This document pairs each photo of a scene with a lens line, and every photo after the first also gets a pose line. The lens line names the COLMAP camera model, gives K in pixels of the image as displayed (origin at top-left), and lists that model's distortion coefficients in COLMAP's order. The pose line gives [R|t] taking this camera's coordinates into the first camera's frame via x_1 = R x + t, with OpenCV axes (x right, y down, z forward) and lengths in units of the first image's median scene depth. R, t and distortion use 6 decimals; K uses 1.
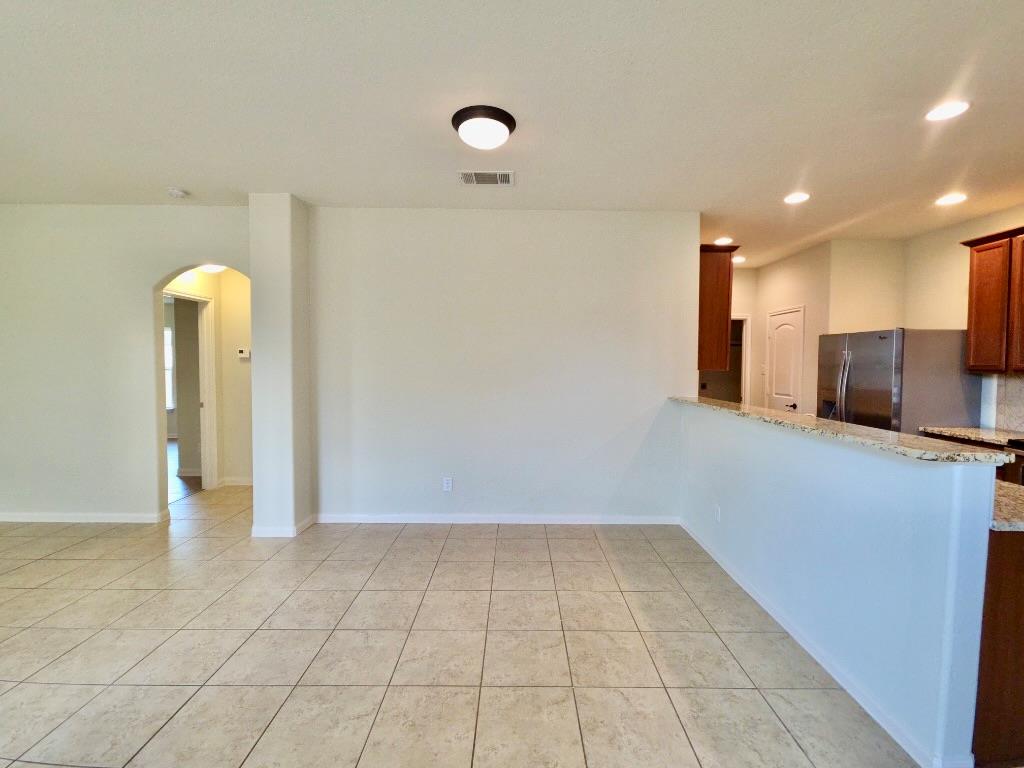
lens RADIAL K [[440.5, 0, 528.7], [0, 440.5, 375.8], [0, 0, 1]] dist [0.010587, -0.005739]
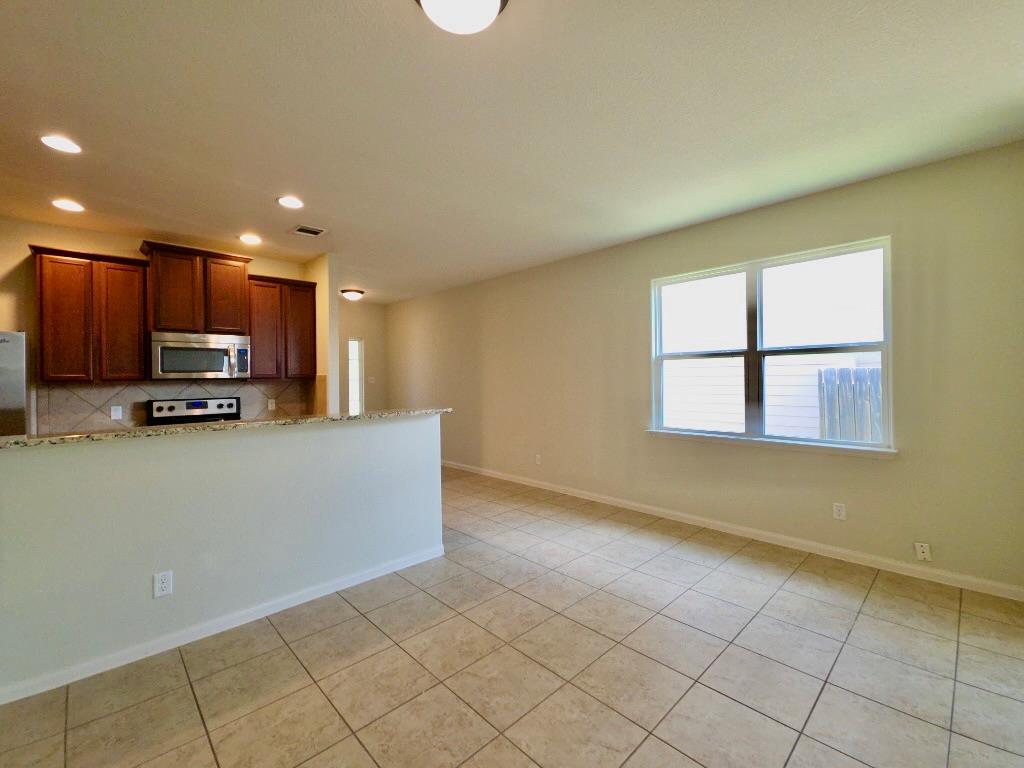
lens RADIAL K [[440.0, 0, 514.0], [0, 440.0, 386.5], [0, 0, 1]] dist [-0.002491, -0.000376]
pose [[-0.677927, -0.009772, 0.735064, -0.694782], [0.029460, 0.998747, 0.040447, -0.018375], [-0.734539, 0.049075, -0.676790, 1.592228]]
